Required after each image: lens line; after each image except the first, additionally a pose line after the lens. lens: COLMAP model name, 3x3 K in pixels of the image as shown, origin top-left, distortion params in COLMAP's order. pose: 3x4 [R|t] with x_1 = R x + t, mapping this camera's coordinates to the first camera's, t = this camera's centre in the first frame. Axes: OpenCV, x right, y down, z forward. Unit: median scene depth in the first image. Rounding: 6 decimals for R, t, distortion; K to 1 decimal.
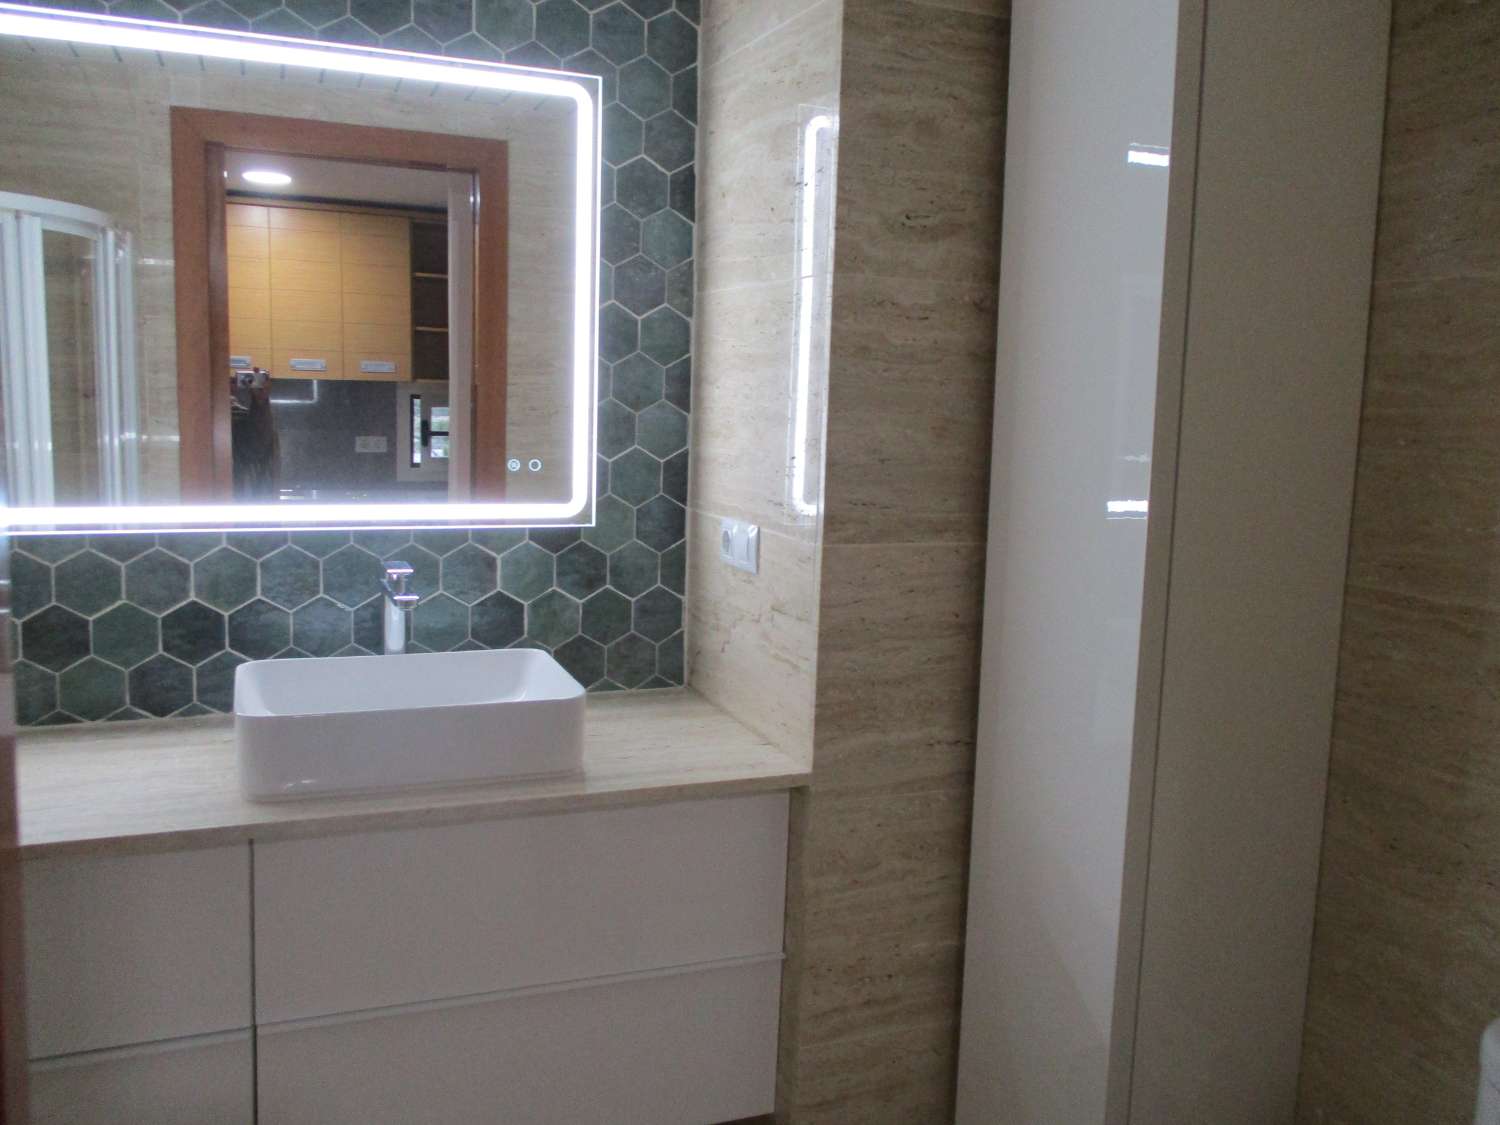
lens RADIAL K [[1296.5, 0, 750.0], [0, 1296.5, 562.5], [0, 0, 1]] dist [-0.002007, -0.014144]
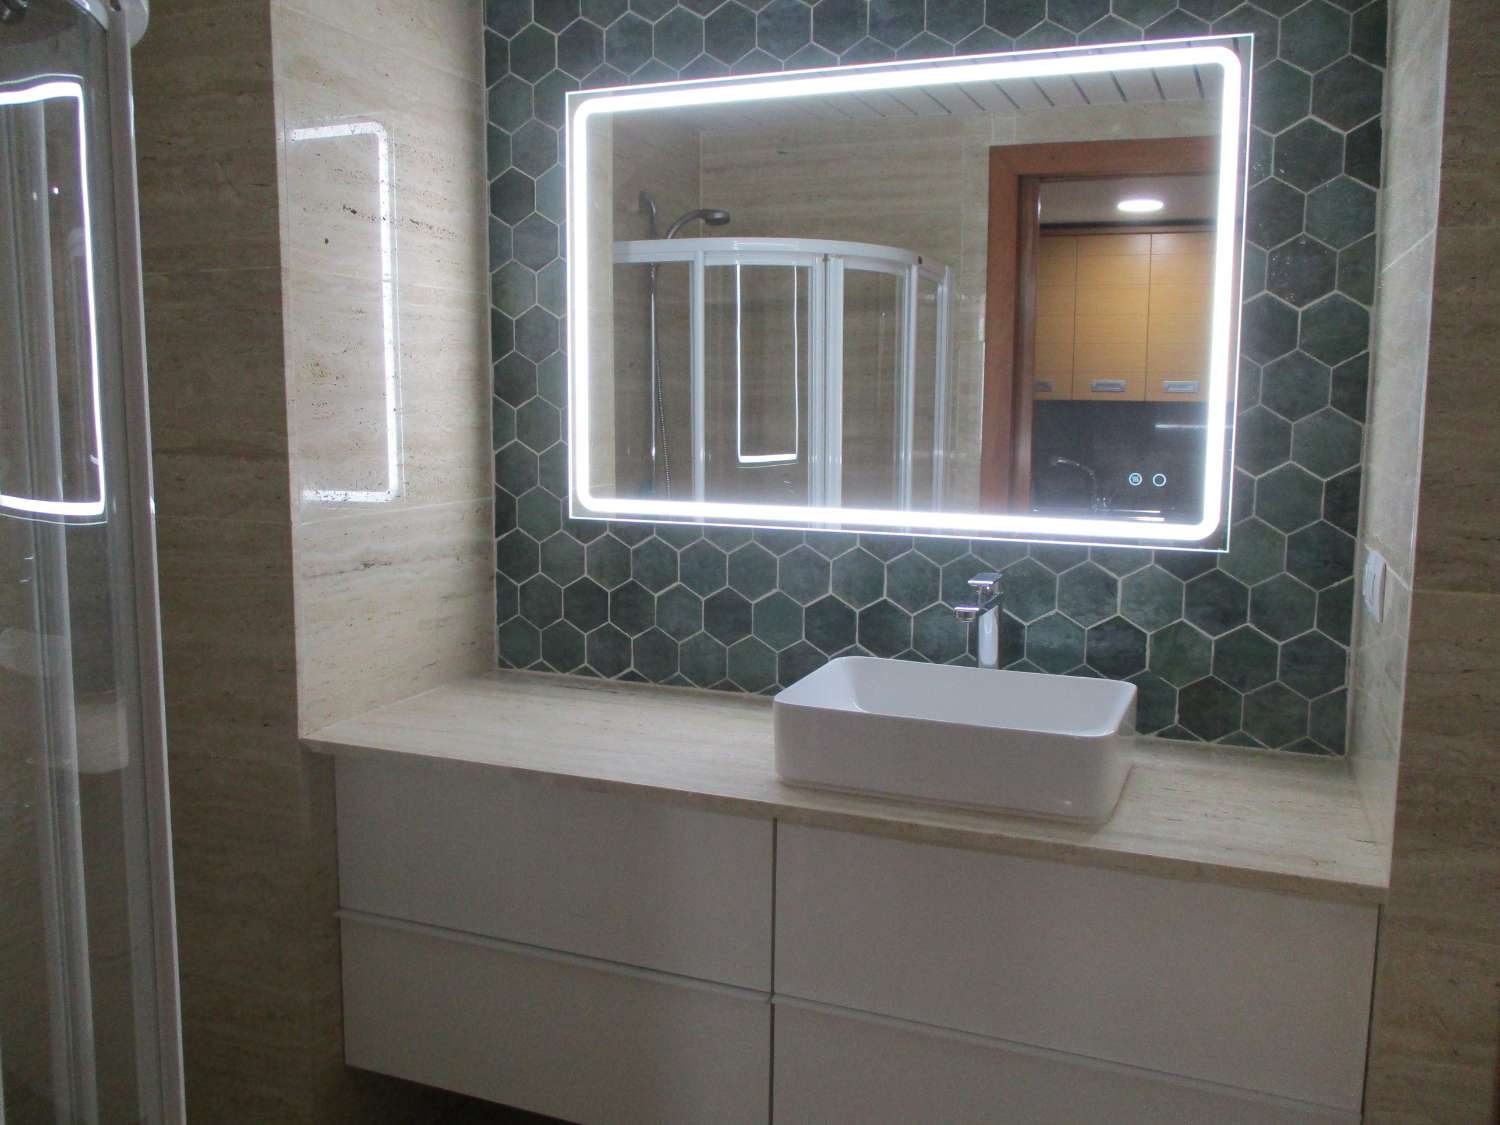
lens RADIAL K [[1279.1, 0, 750.0], [0, 1279.1, 562.5], [0, 0, 1]] dist [-0.031207, 0.006887]
pose [[0.719181, 0.069605, -0.691328, 0.242536], [-0.086257, 0.996217, 0.010570, -0.003008], [0.689448, 0.052030, 0.722464, 0.169421]]
